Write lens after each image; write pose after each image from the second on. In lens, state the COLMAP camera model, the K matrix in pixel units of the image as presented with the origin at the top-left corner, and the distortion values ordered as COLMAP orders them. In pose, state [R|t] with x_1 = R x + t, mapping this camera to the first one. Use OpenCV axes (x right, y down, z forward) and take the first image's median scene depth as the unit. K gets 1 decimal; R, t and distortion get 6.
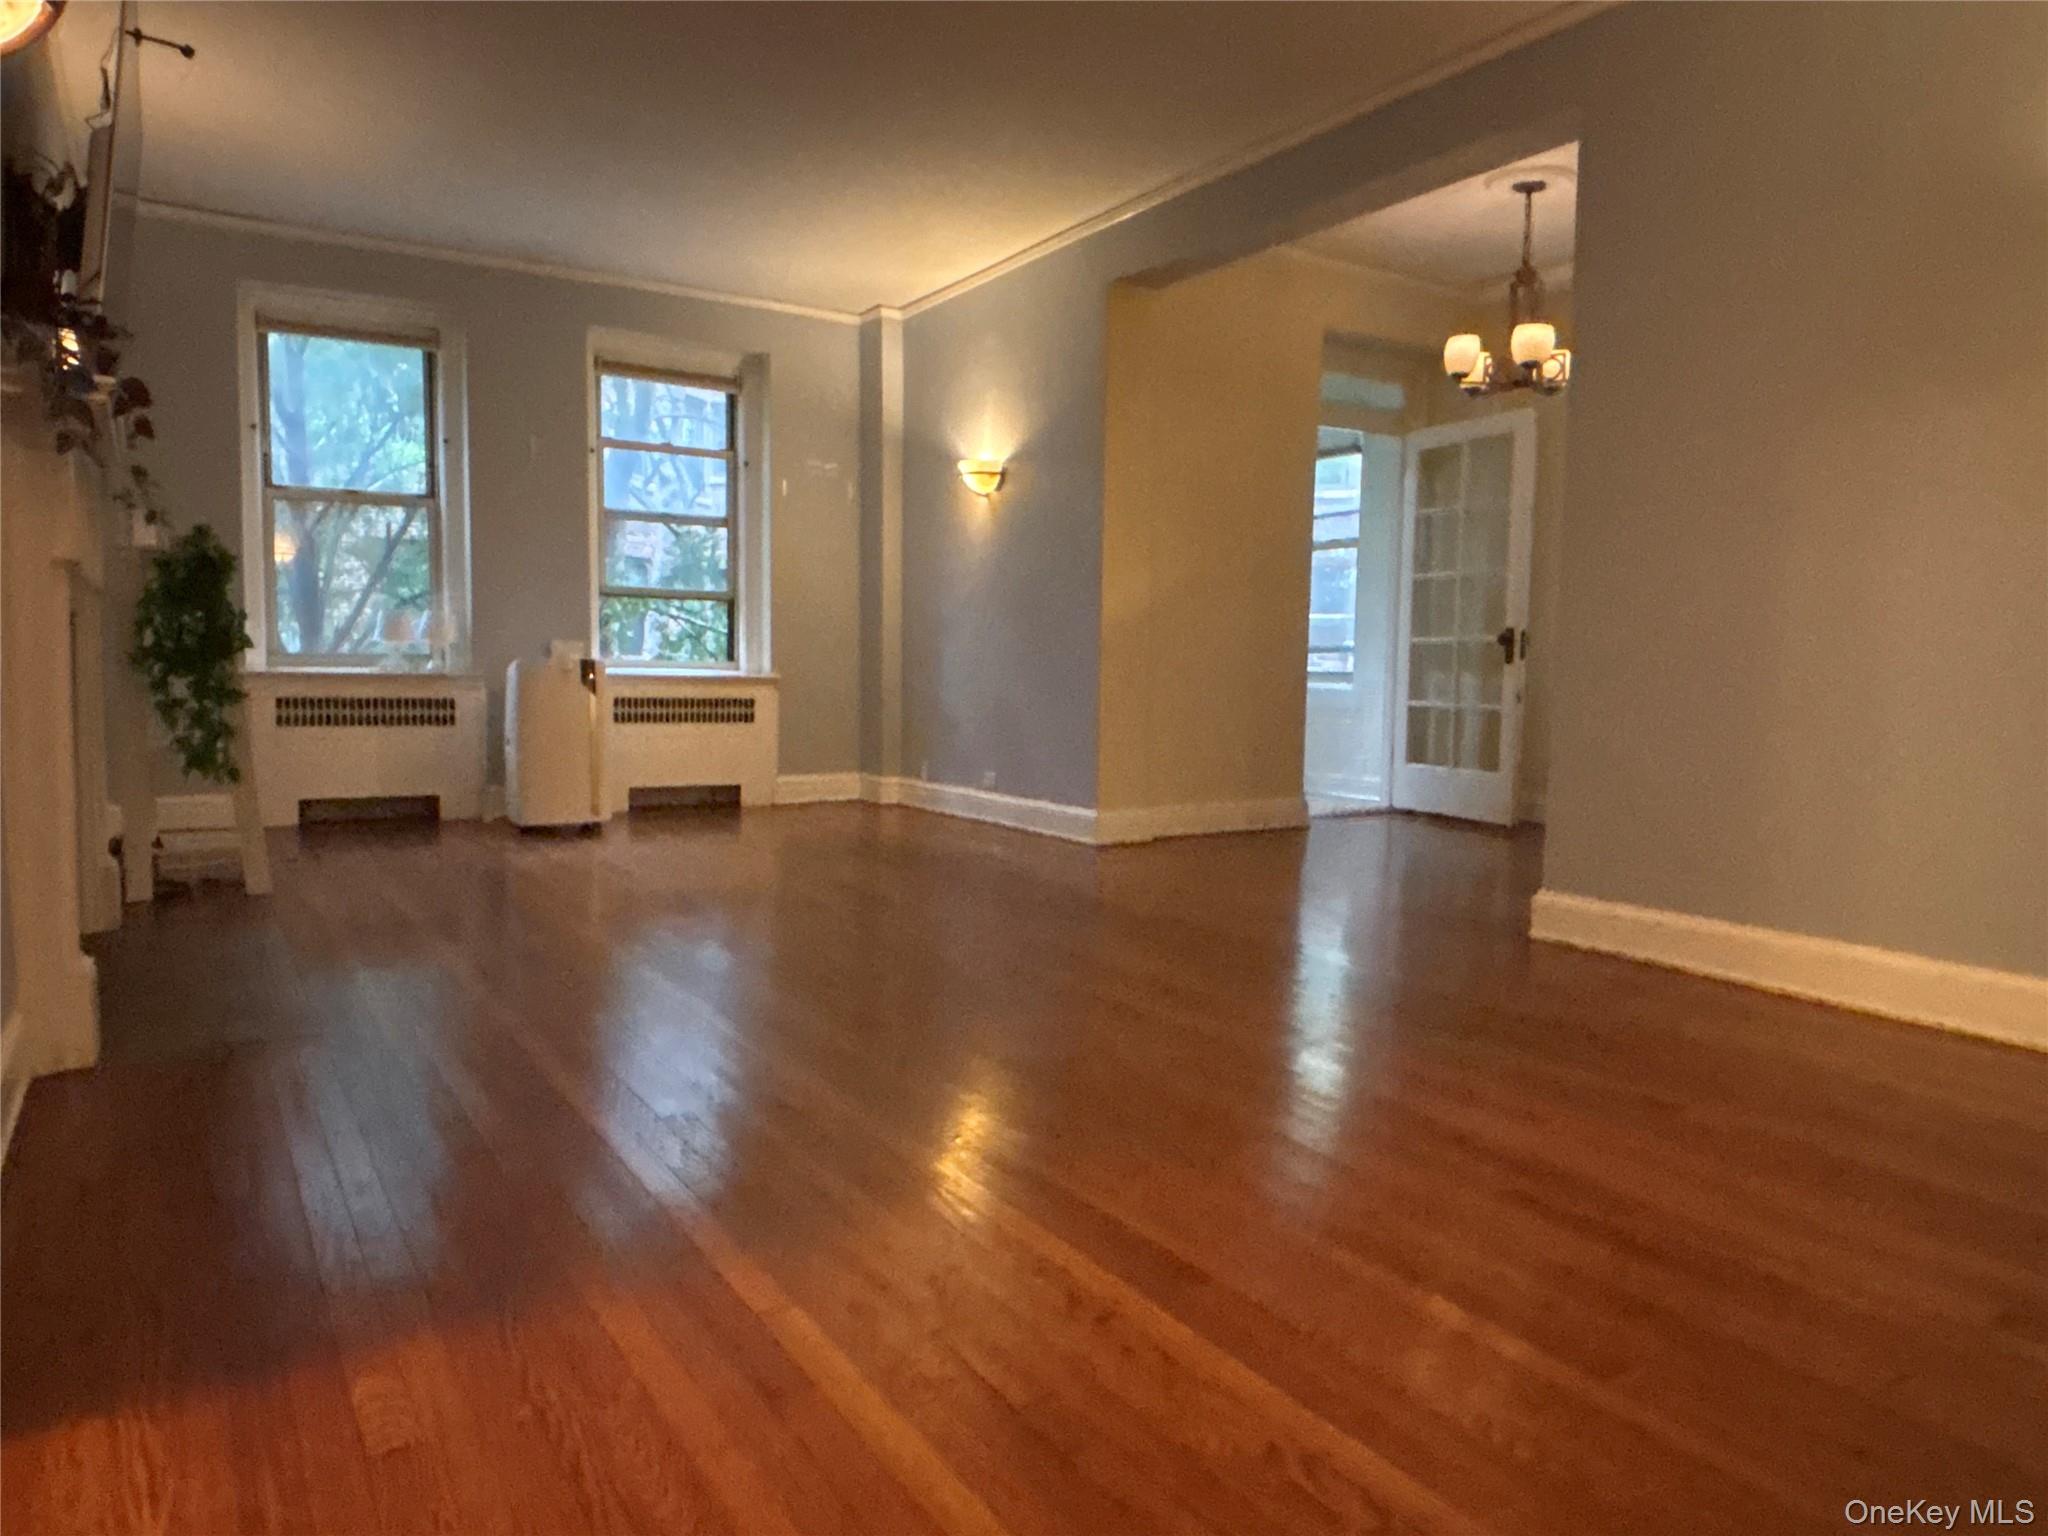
lens RADIAL K [[1380.4, 0, 1024.0], [0, 1380.4, 768.0], [0, 0, 1]] dist [0.021371, -0.025050]
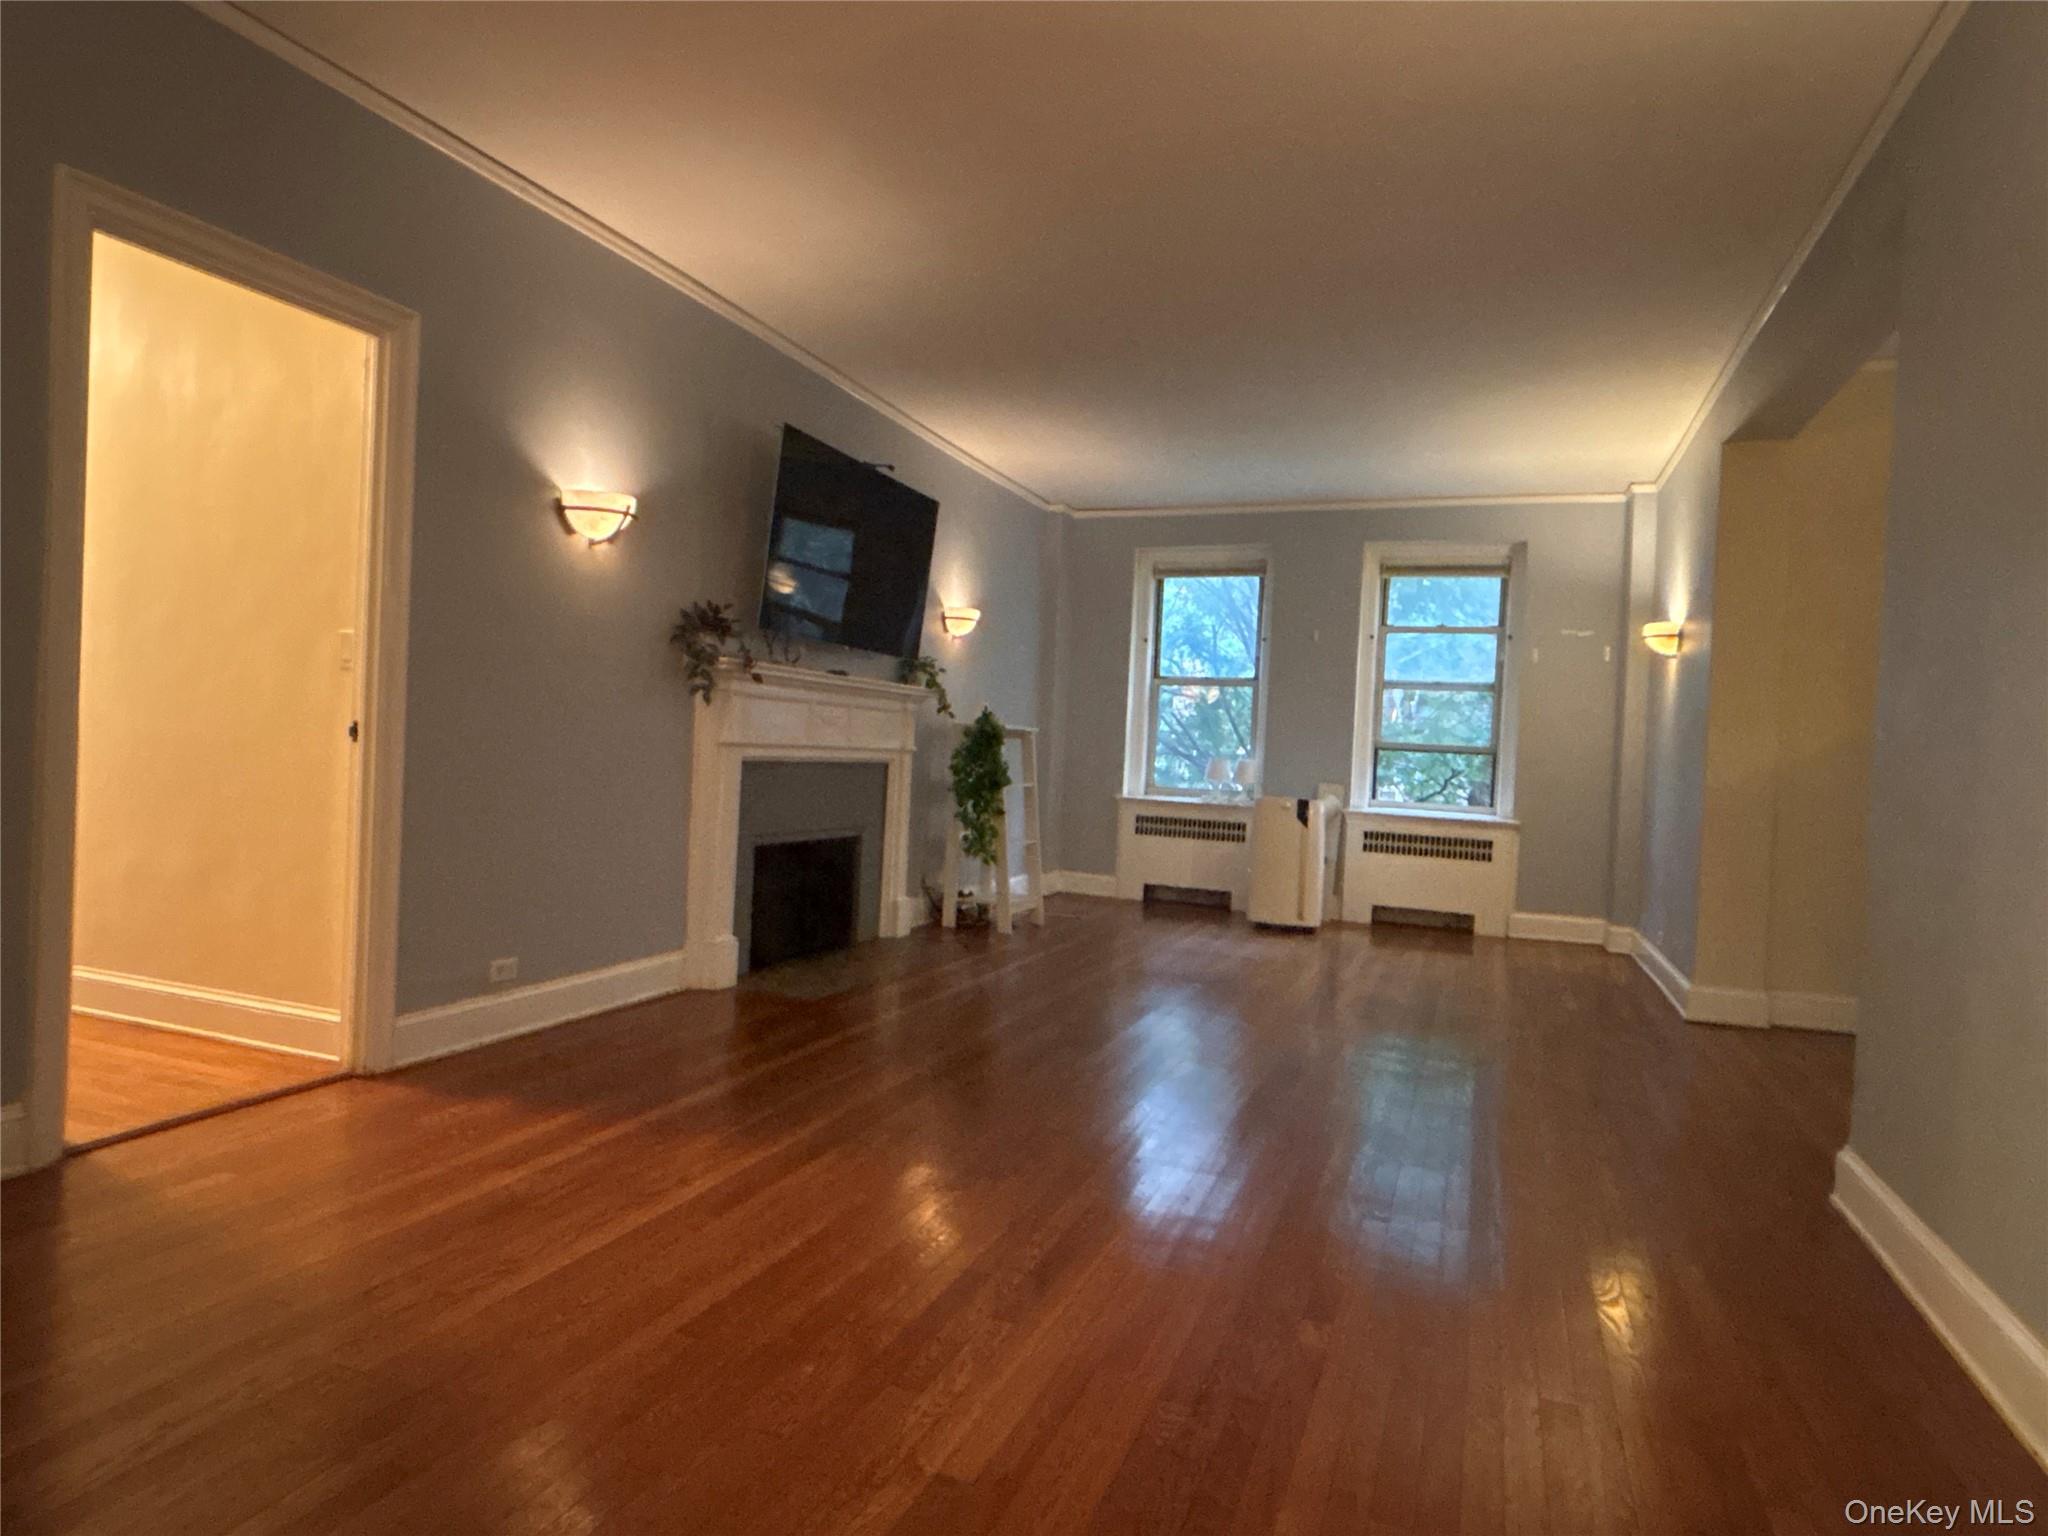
lens RADIAL K [[1179.9, 0, 1032.7], [0, 1179.9, 767.4], [0, 0, 1]] dist [0.032787, -0.000652]
pose [[0.597270, 0.025133, -0.801646, 0.398781], [-0.102352, 0.993725, -0.045103, -0.030620], [0.795483, 0.108989, 0.596095, 0.120829]]
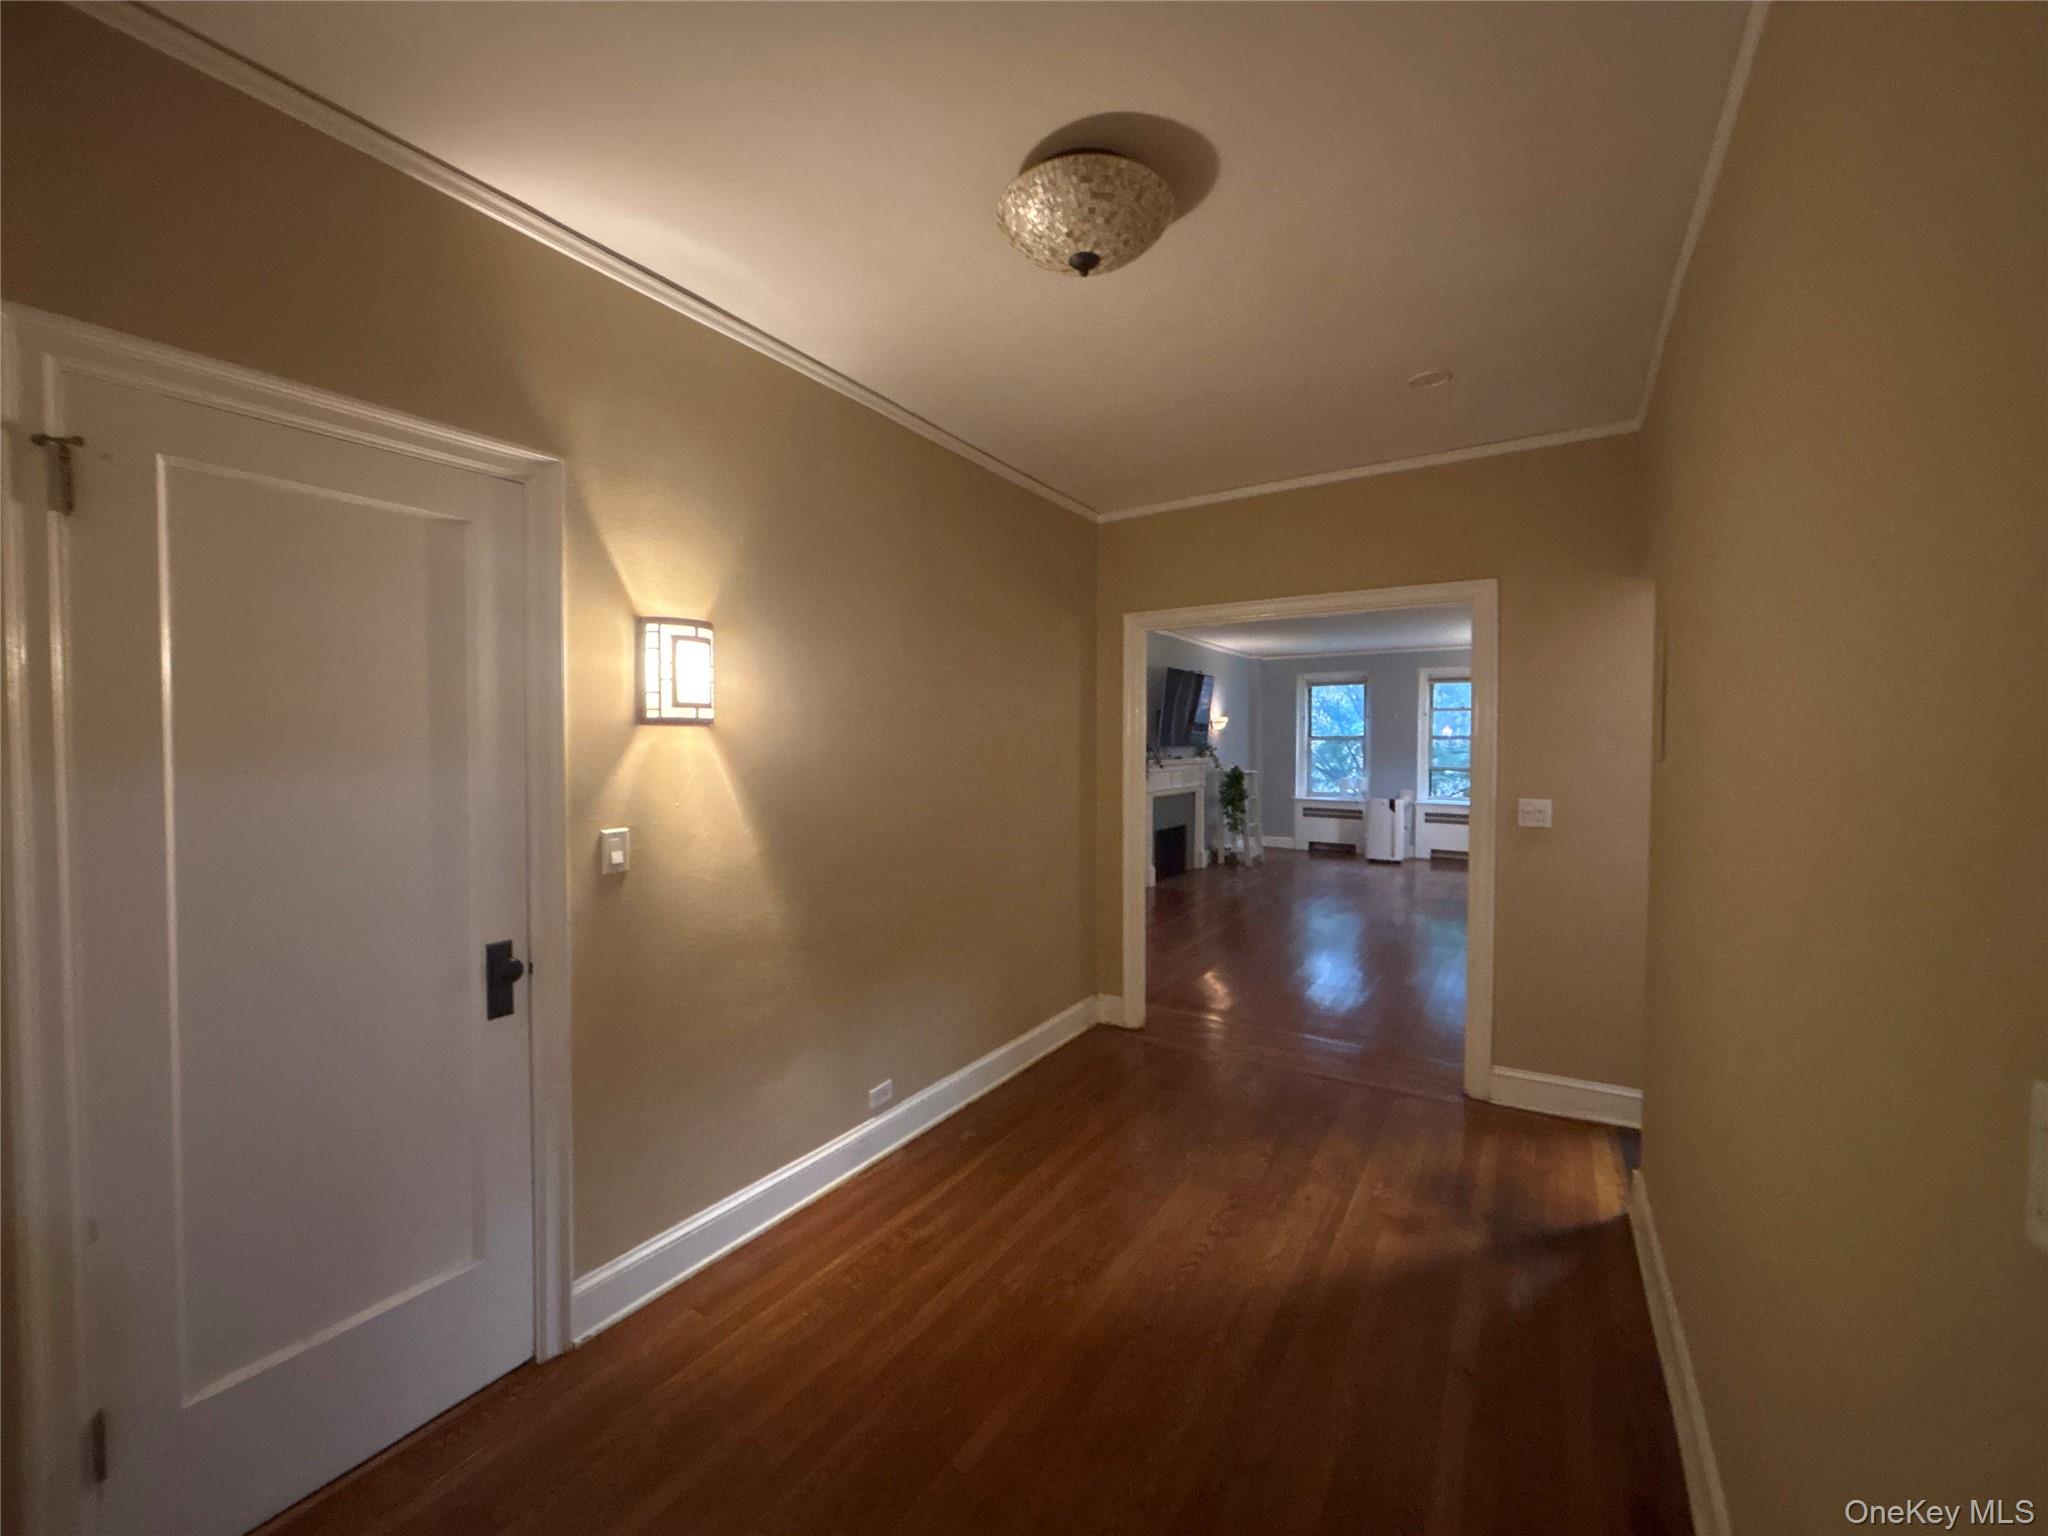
lens RADIAL K [[825.7, 0, 1019.6], [0, 825.7, 763.3], [0, 0, 1]] dist [0.000859, 0.000100]
pose [[0.423496, 0.005056, -0.905884, 0.778559], [-0.065546, 0.997534, -0.025075, -0.056720], [0.903523, 0.069996, 0.422784, -0.314267]]
